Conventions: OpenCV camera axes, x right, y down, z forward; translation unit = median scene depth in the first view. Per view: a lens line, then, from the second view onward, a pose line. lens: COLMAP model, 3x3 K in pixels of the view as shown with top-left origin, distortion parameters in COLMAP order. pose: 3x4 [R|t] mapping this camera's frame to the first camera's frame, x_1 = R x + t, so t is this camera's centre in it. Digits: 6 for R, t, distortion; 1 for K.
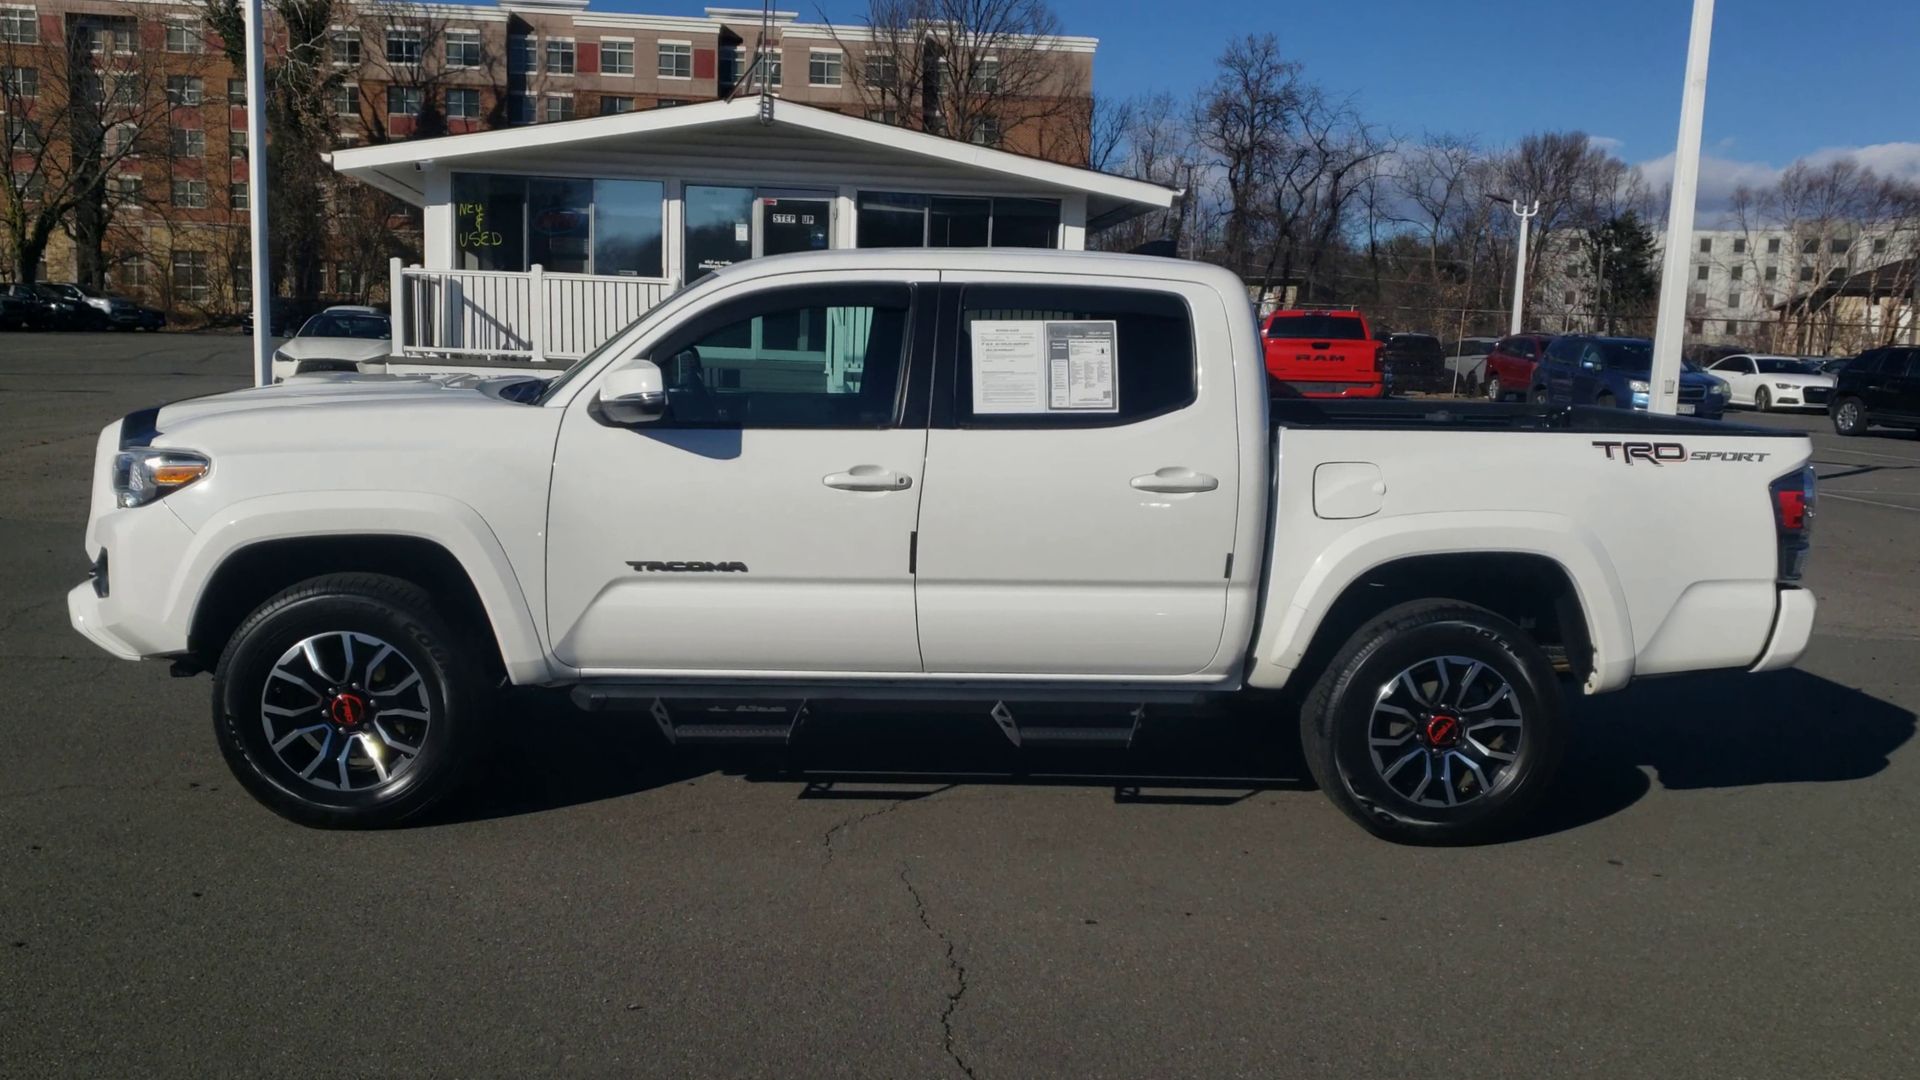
lens RADIAL K [[1771.4, 0, 913.1], [0, 1771.4, 623.5], [0, 0, 1]] dist [0.117884, -0.263405]
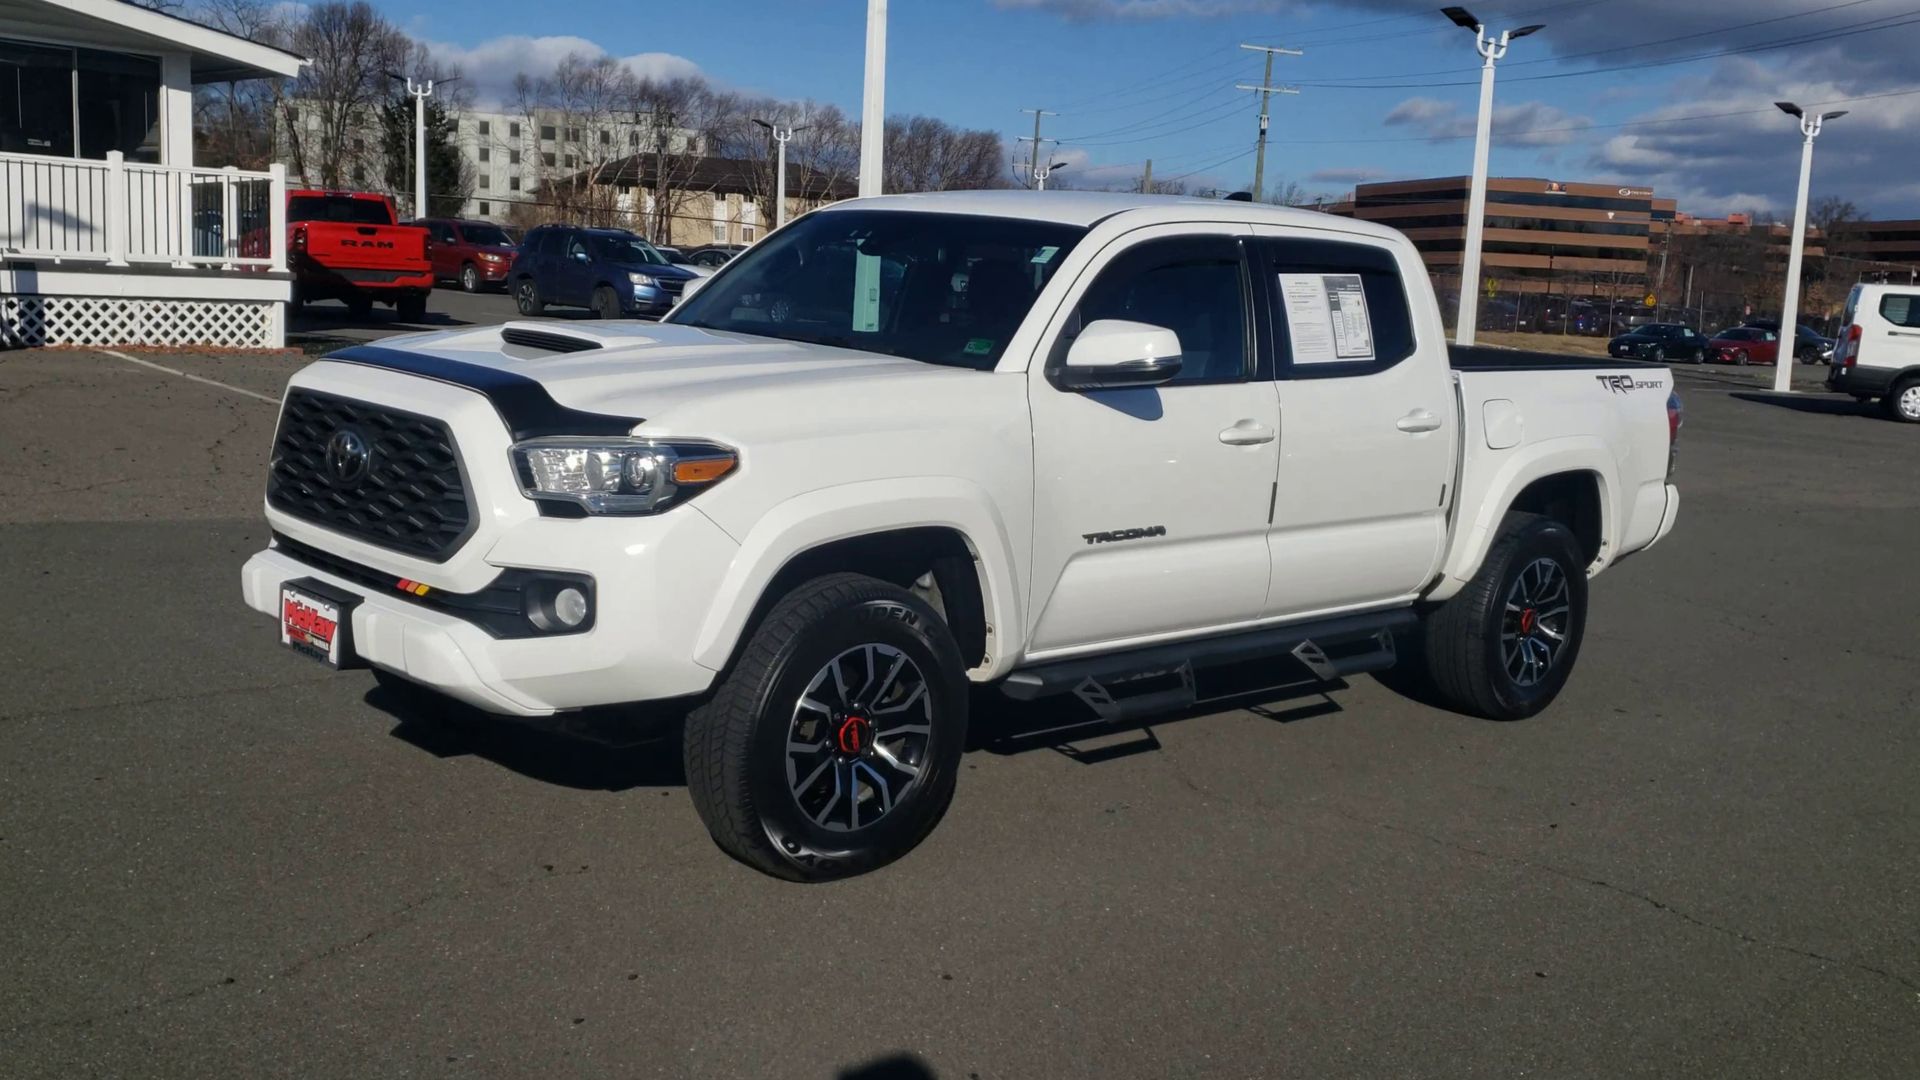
lens RADIAL K [[1827.3, 0, 937.6], [0, 1827.3, 554.9], [0, 0, 1]] dist [0.154239, -0.325726]
pose [[0.779229, -0.084913, 0.620961, -0.773813], [0.068781, 0.996381, 0.049938, -0.073279], [-0.622954, 0.003797, 0.782249, 0.283232]]
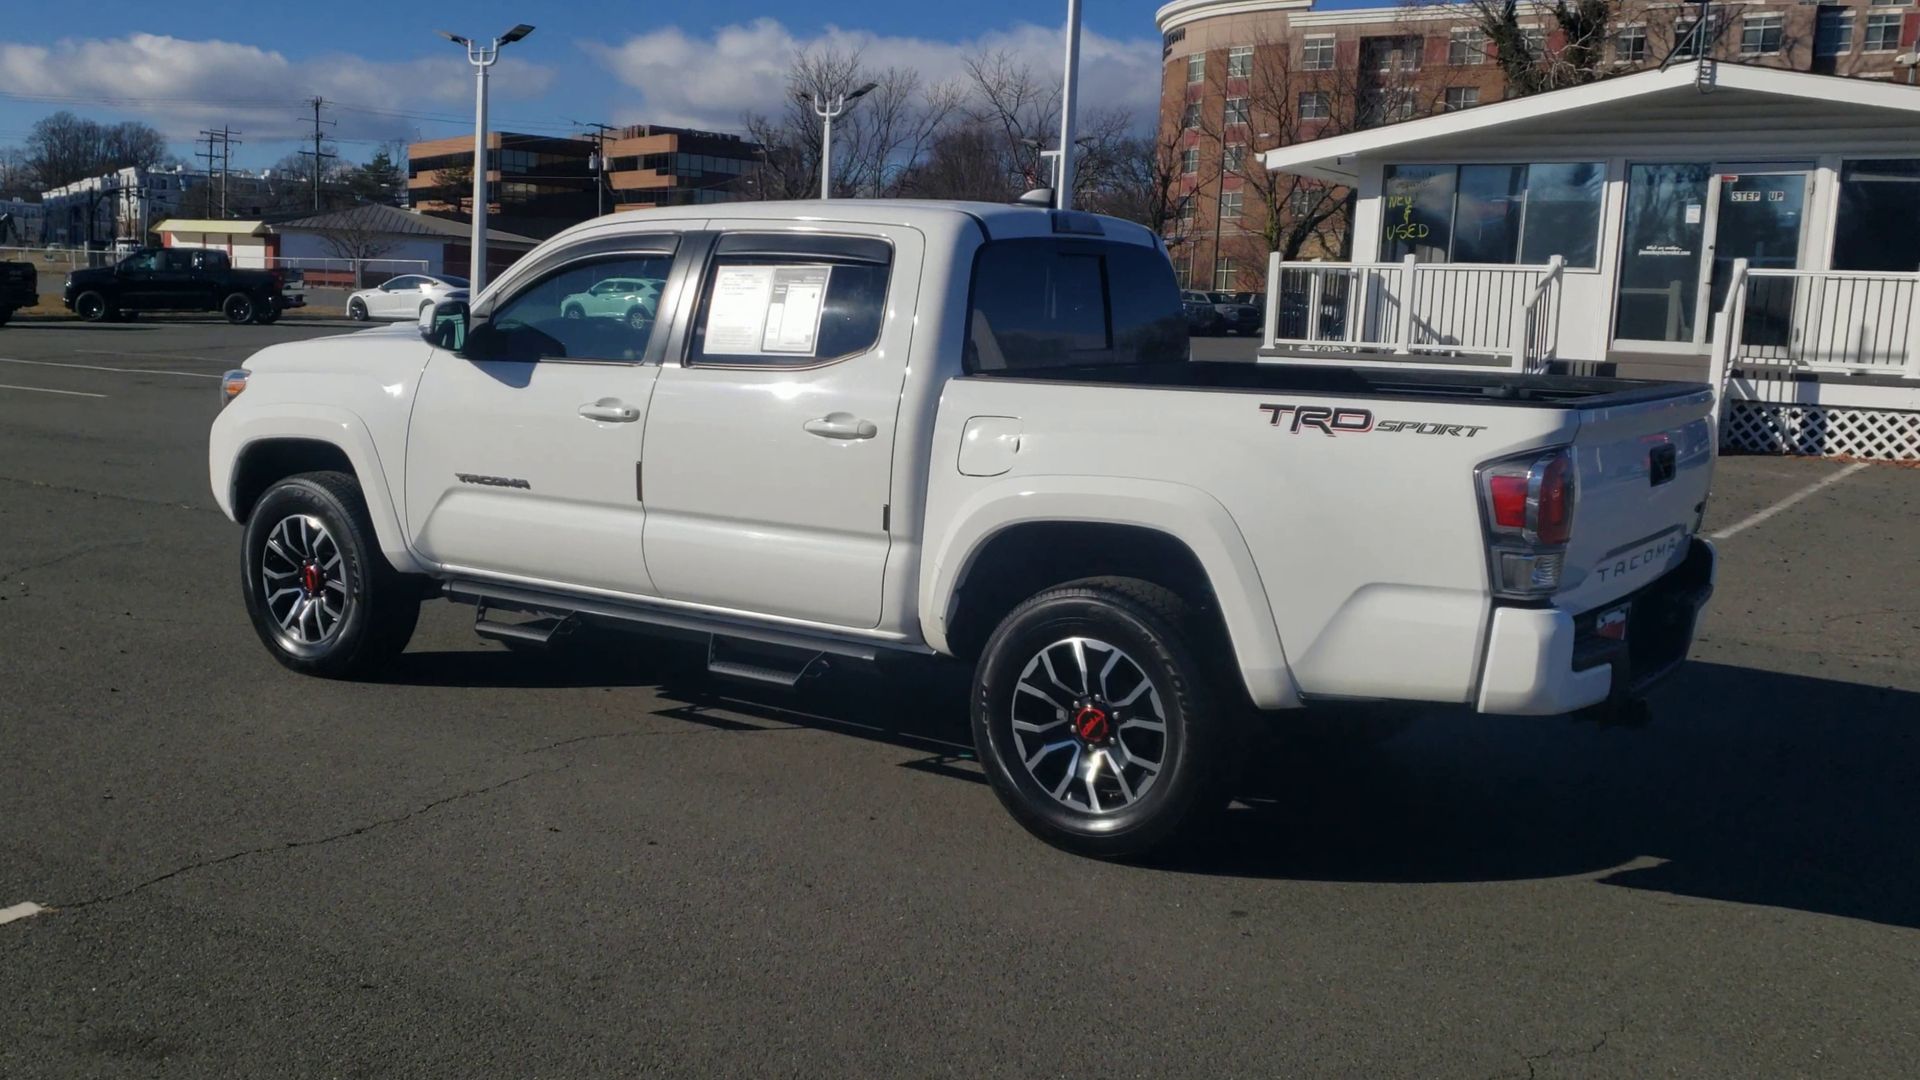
lens RADIAL K [[1827.3, 0, 937.6], [0, 1827.3, 554.9], [0, 0, 1]] dist [0.154239, -0.325726]
pose [[0.776081, 0.083635, -0.625063, 0.799351], [-0.113244, 0.993538, -0.007665, -0.007900], [0.620382, 0.076733, 0.780537, 0.243231]]
